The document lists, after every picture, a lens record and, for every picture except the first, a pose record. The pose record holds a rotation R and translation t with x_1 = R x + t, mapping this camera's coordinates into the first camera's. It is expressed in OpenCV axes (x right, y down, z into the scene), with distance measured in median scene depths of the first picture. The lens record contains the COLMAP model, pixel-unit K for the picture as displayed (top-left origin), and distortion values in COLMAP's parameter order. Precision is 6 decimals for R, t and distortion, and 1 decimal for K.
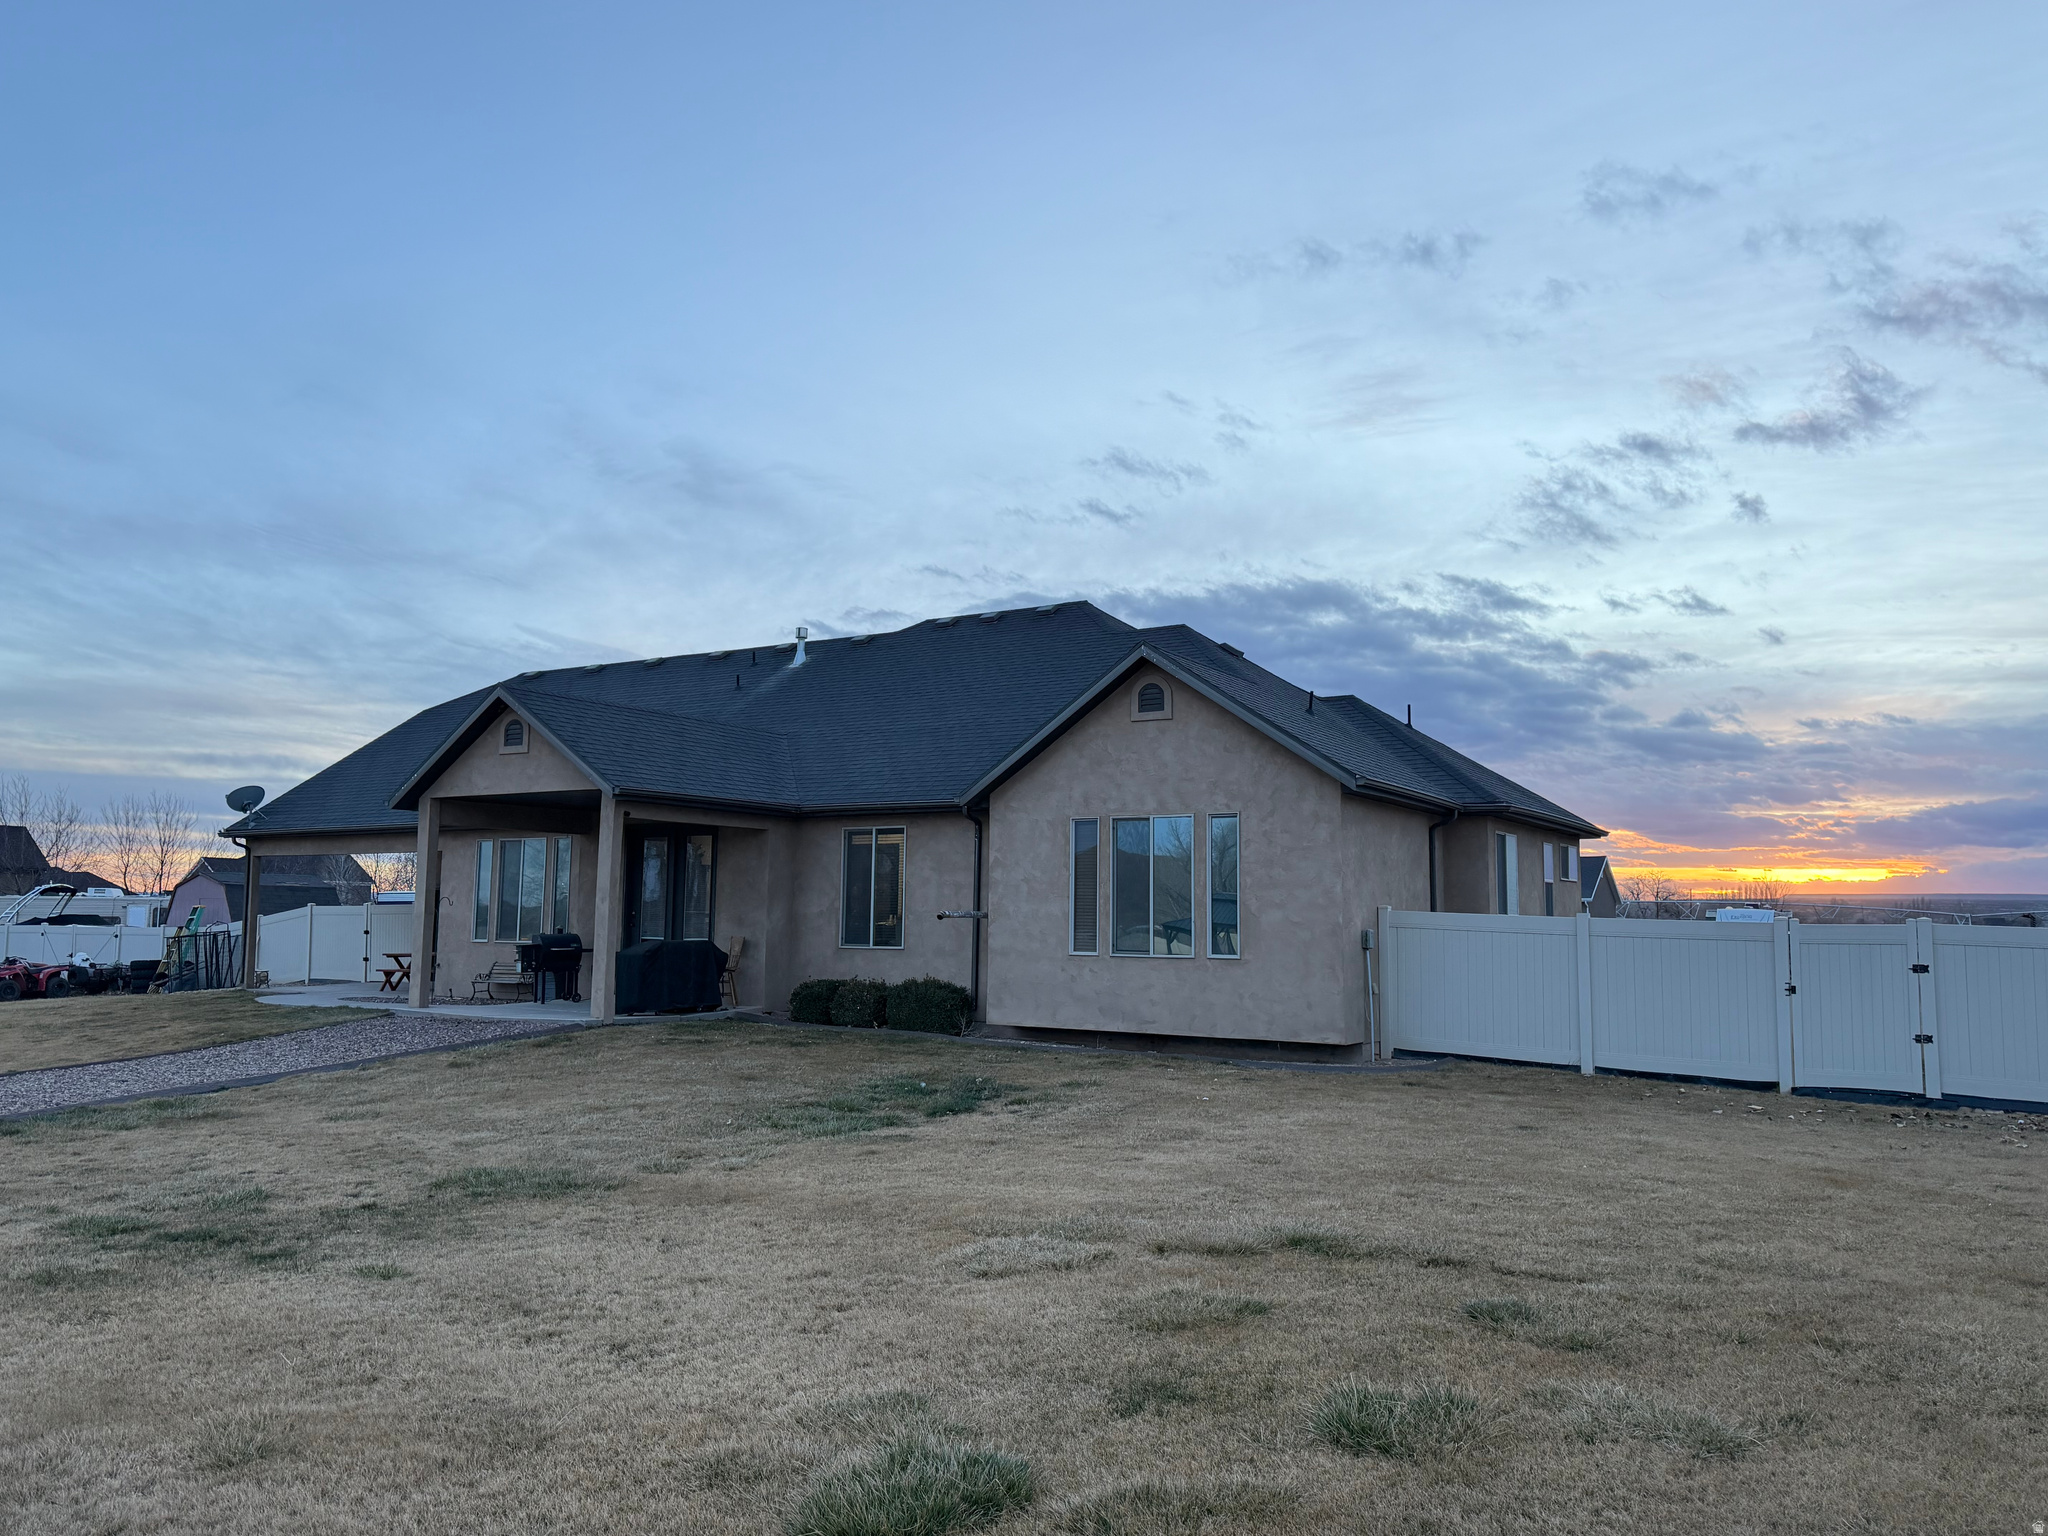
lens RADIAL K [[1481.3, 0, 1031.1], [0, 1481.3, 775.5], [0, 0, 1]] dist [0.045620, -0.019716]
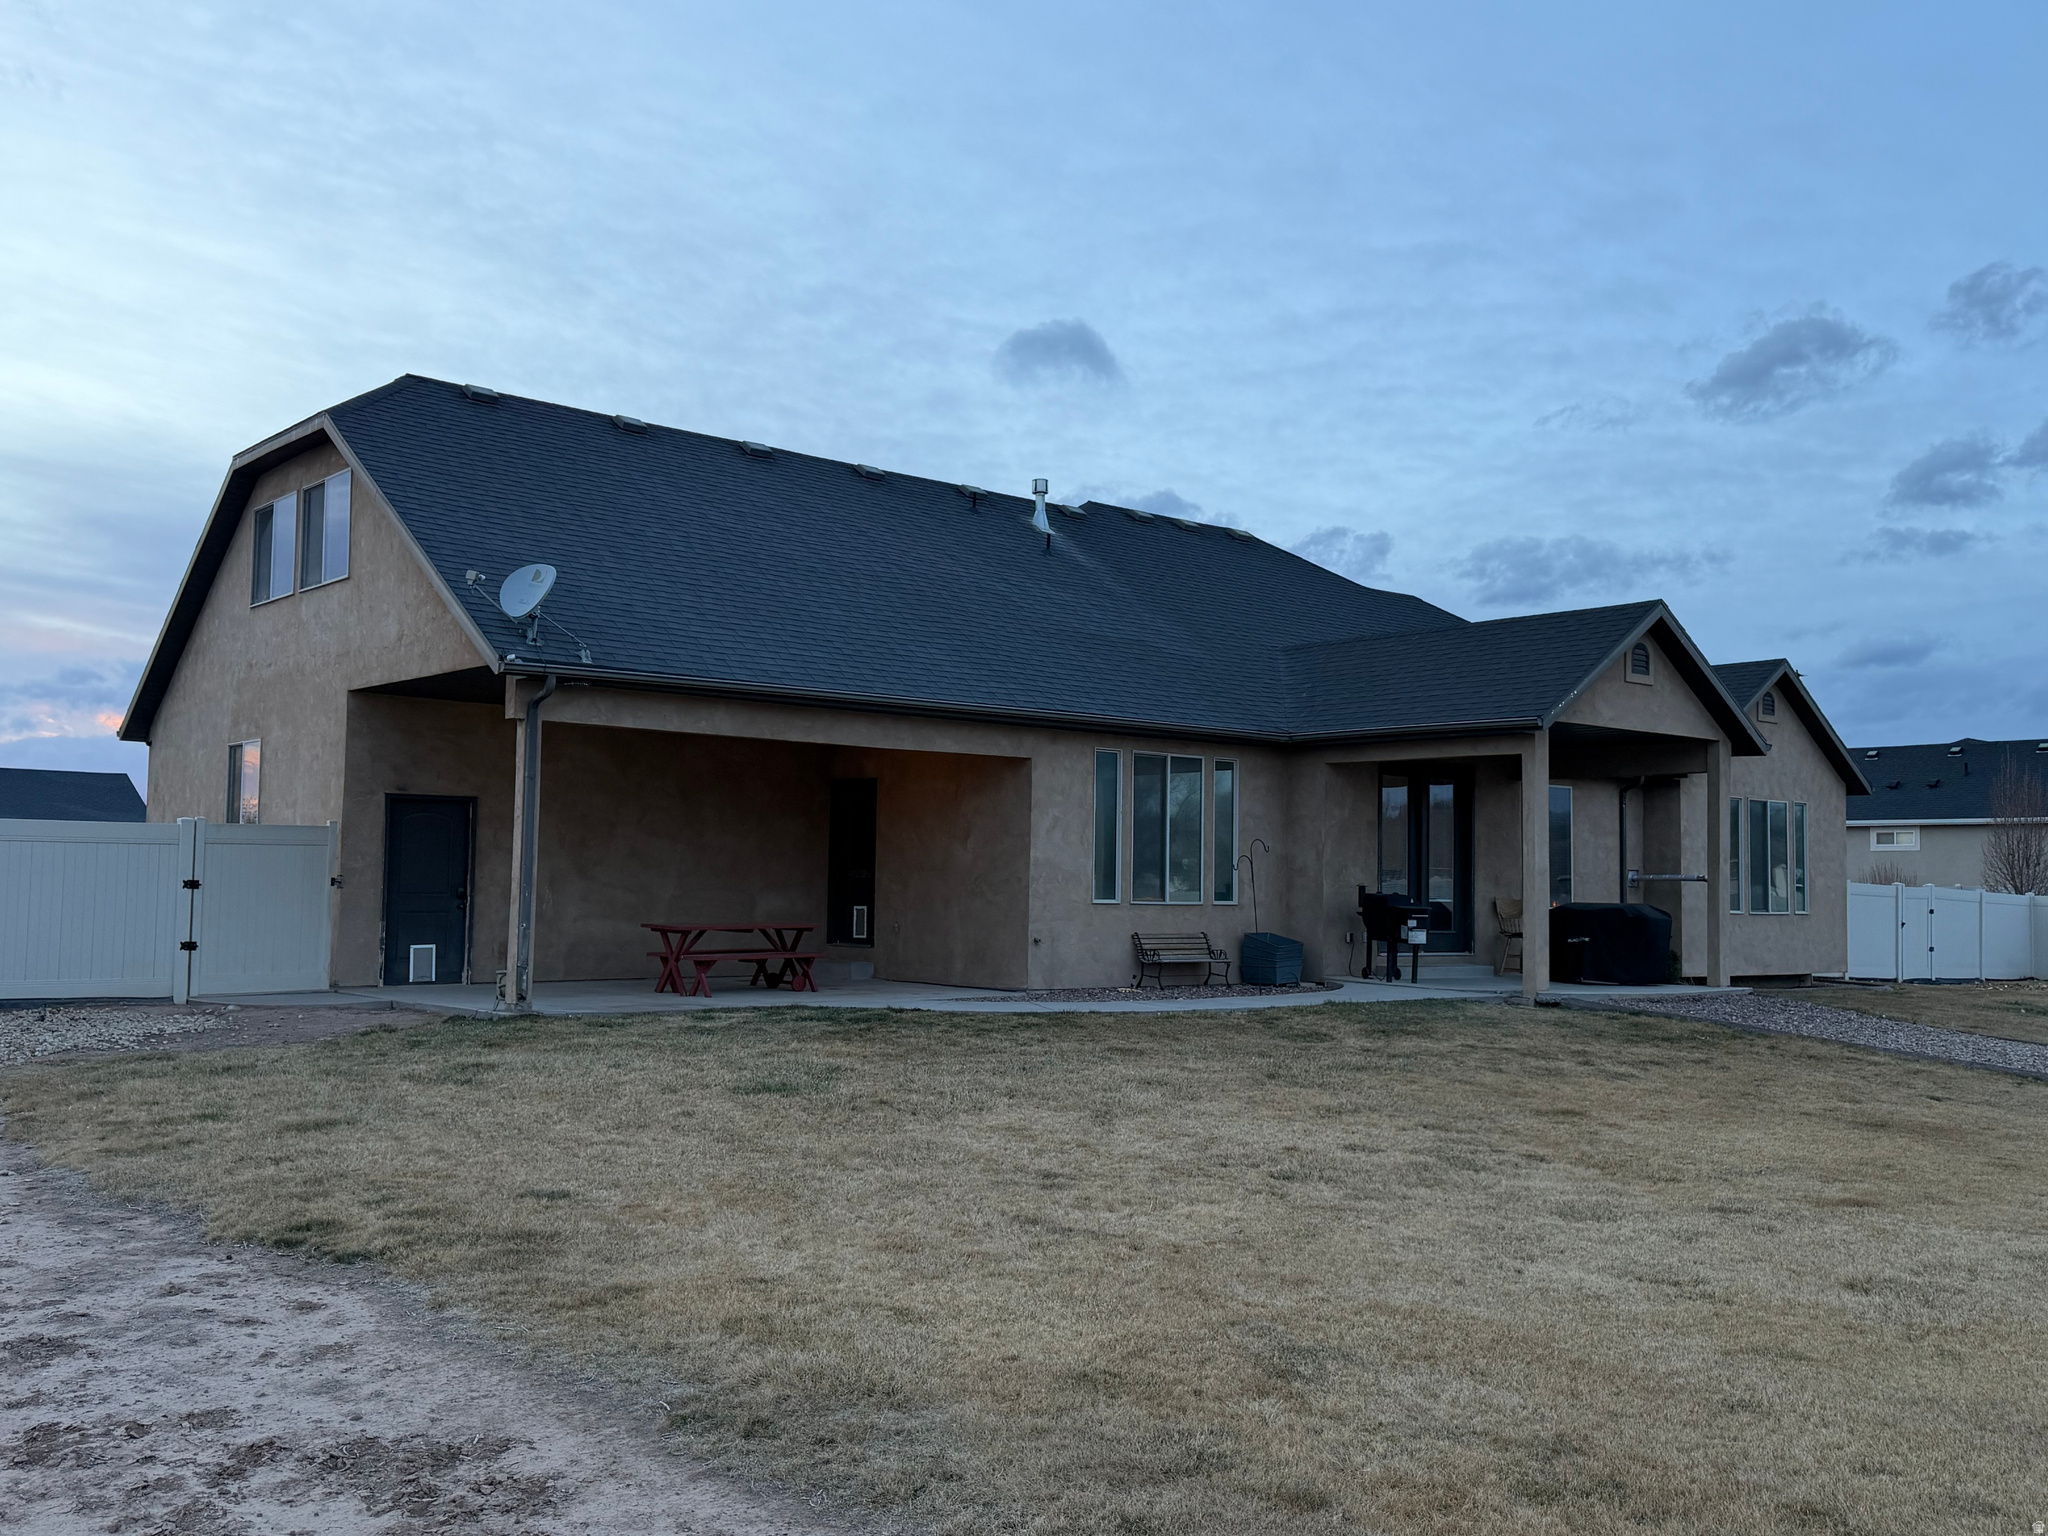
lens RADIAL K [[1867.9, 0, 1016.0], [0, 1867.9, 768.5], [0, 0, 1]] dist [0.089794, 0.000000]
pose [[0.327357, 0.057290, 0.943163, -1.540839], [-0.107121, 0.993975, -0.023196, 0.100002], [-0.938809, -0.093439, 0.331521, 1.021738]]
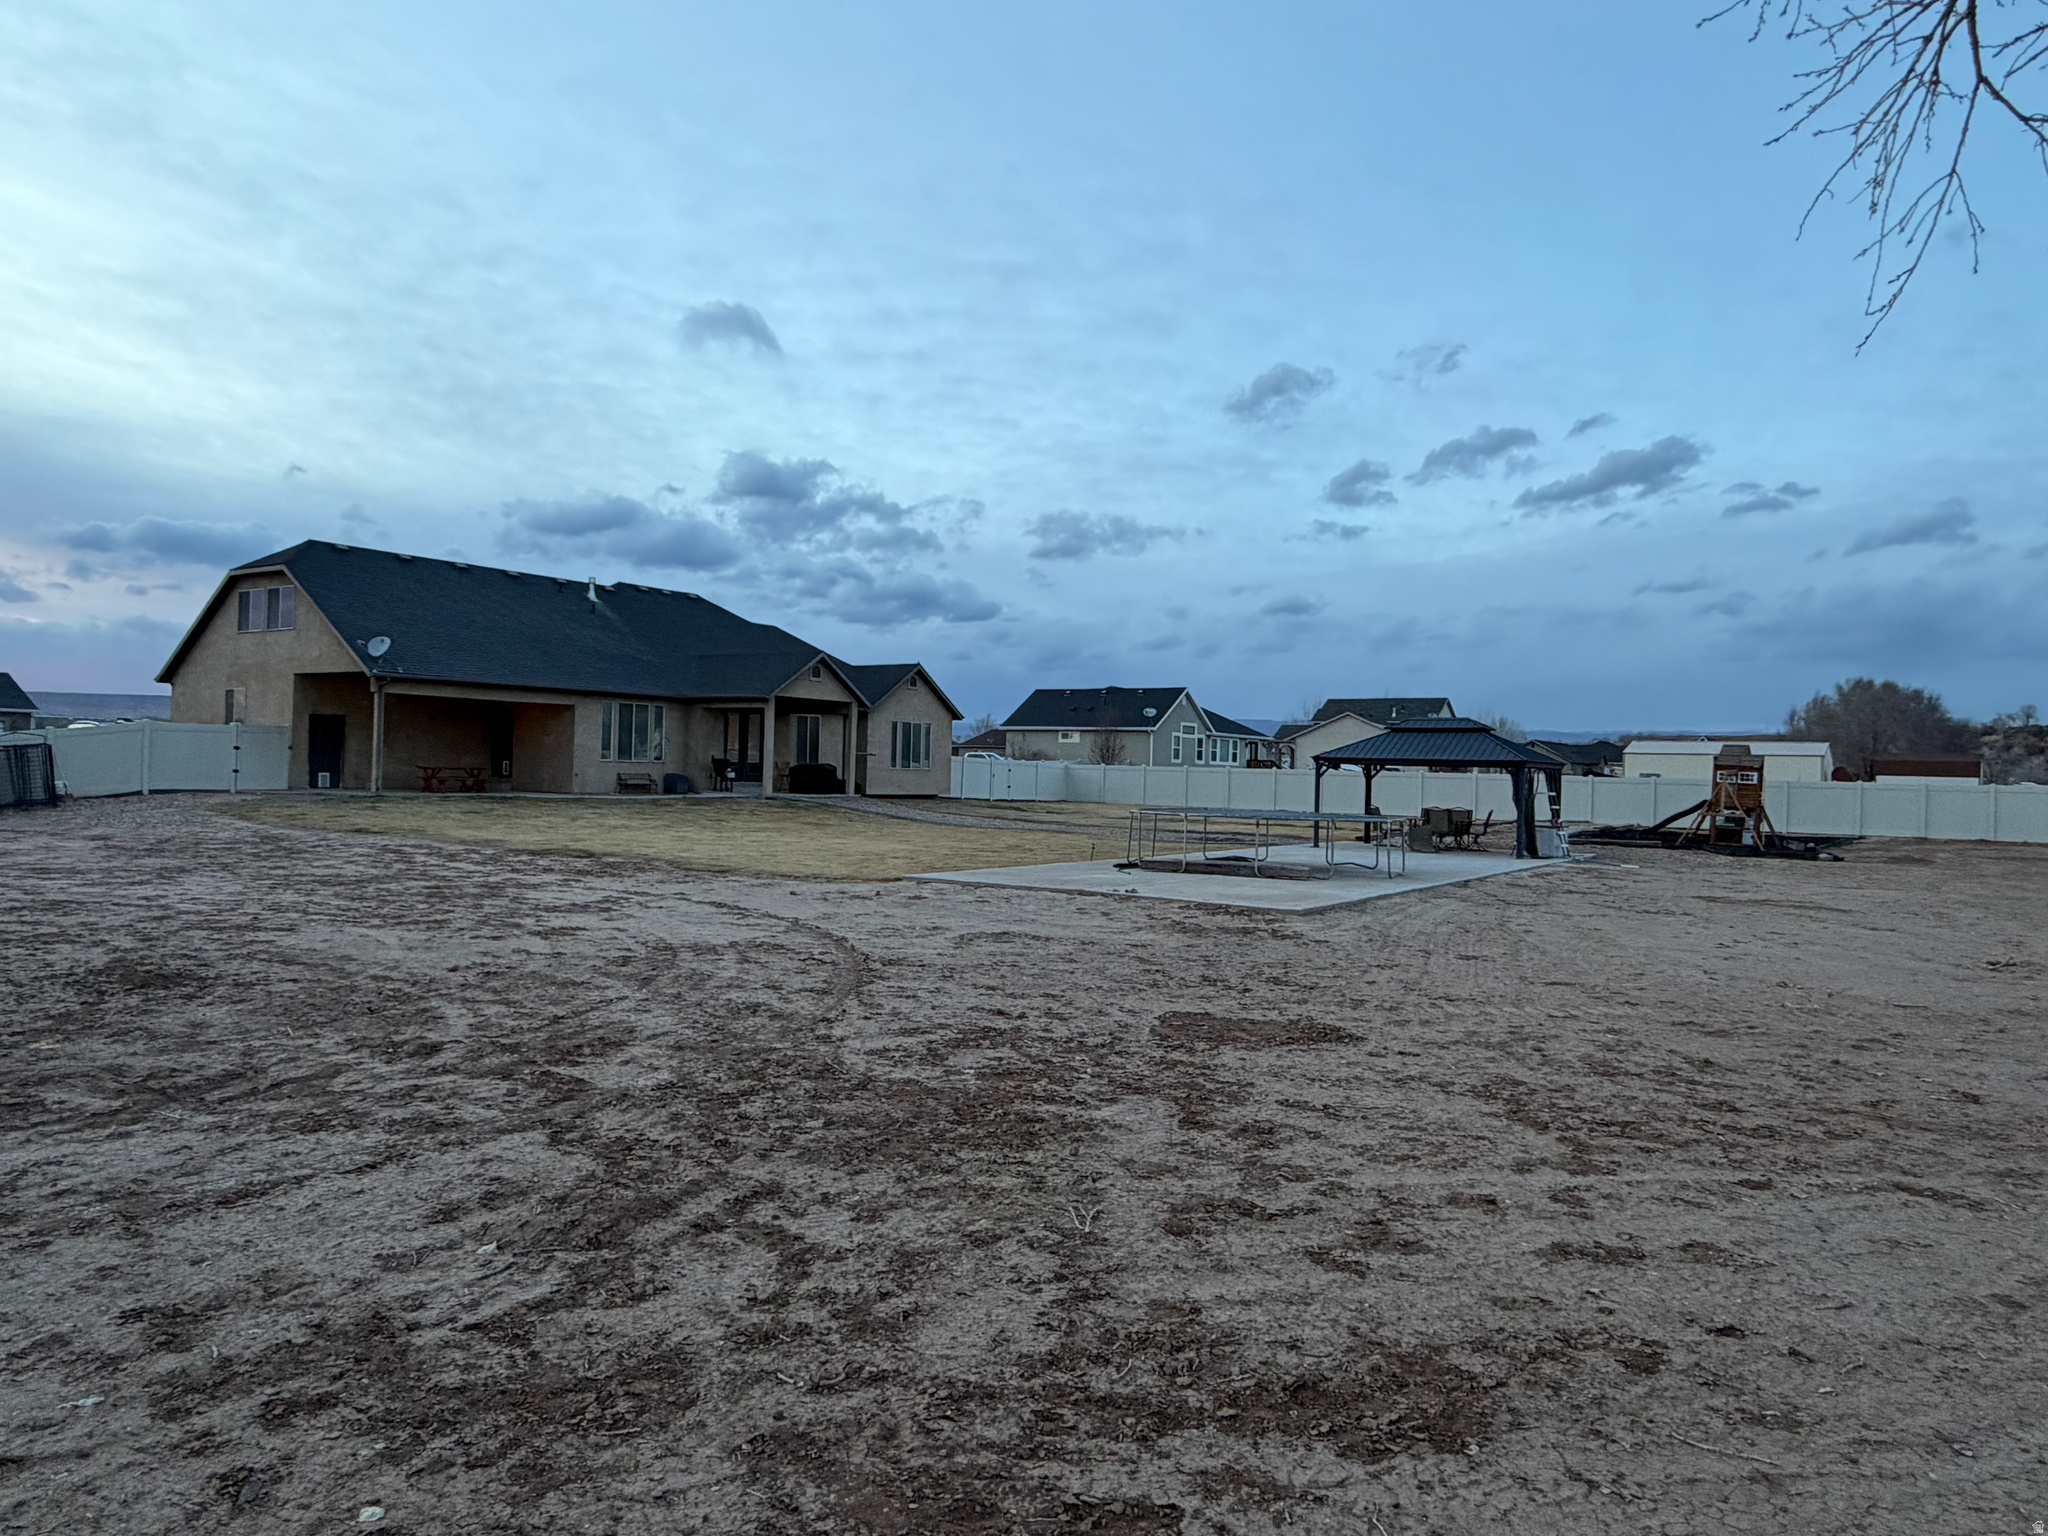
lens RADIAL K [[1409.2, 0, 1027.5], [0, 1409.2, 764.2], [0, 0, 1]] dist [0.005575, 0.000276]
pose [[0.074336, -0.002598, 0.997230, -2.576835], [-0.126013, 0.991956, 0.011977, 0.045666], [-0.989240, -0.126554, 0.073411, 0.535933]]
